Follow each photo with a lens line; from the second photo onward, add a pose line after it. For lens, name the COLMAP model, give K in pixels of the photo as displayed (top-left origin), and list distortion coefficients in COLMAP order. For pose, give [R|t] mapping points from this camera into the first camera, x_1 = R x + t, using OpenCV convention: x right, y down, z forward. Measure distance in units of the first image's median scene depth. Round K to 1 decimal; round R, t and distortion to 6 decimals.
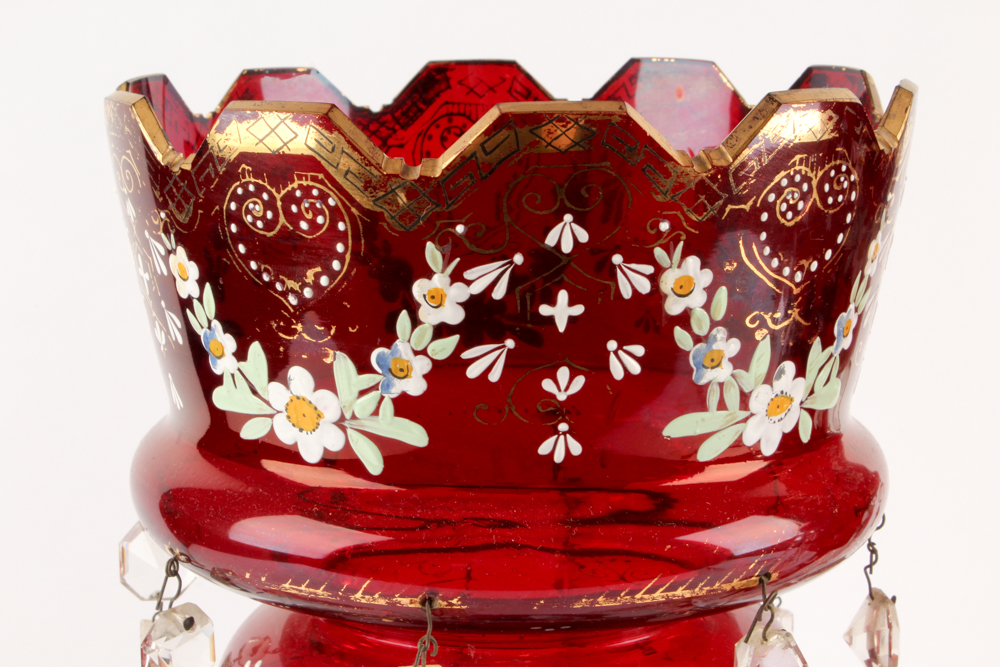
lens RADIAL K [[2076.9, 0, 495.4], [0, 2076.9, 335.4], [0, 0, 1]] dist [0.060618, 0.000000]
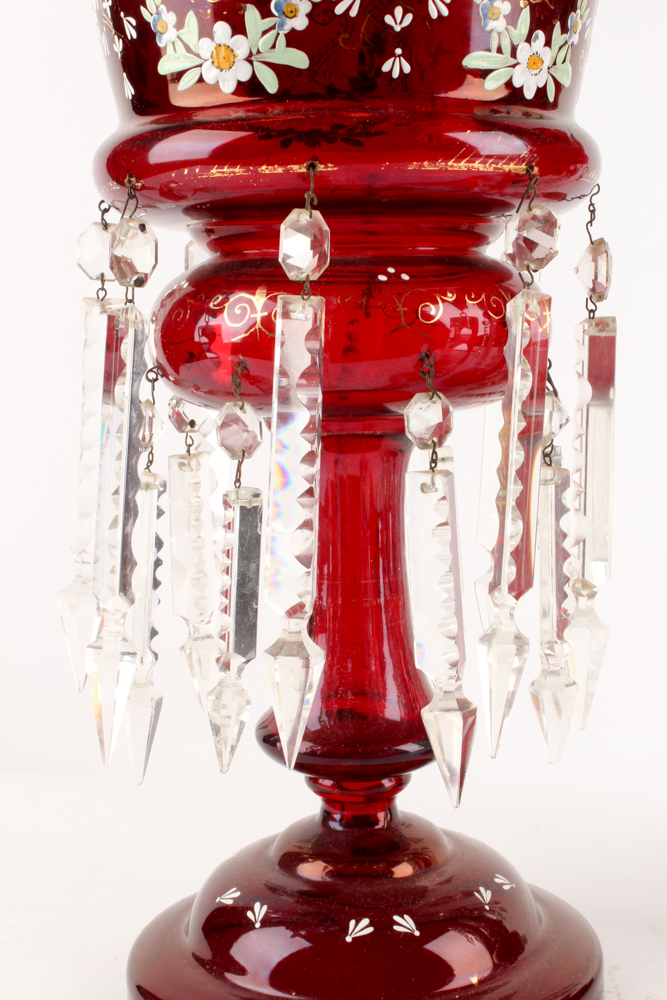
lens RADIAL K [[1561.5, 0, 333.5], [0, 1561.5, 492.6], [0, 0, 1]] dist [-0.016812, 0.000000]
pose [[0.998078, -0.017803, 0.059351, -0.087467], [0.021652, 0.997660, -0.064848, 0.436366], [-0.058058, 0.066008, 0.996129, -0.109055]]
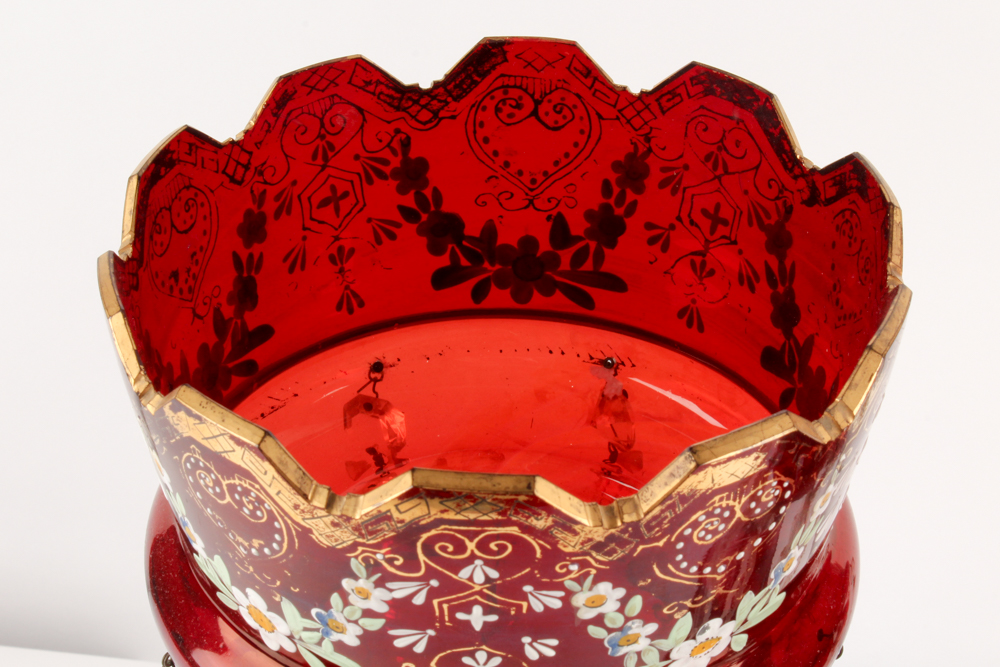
lens RADIAL K [[2333.2, 0, 502.3], [0, 2333.2, 333.9], [0, 0, 1]] dist [0.002052, 0.000000]
pose [[0.984096, 0.110356, -0.139199, 0.191184], [-0.038786, 0.898197, 0.437879, -0.653911], [0.173351, -0.425516, 0.888192, -0.005092]]
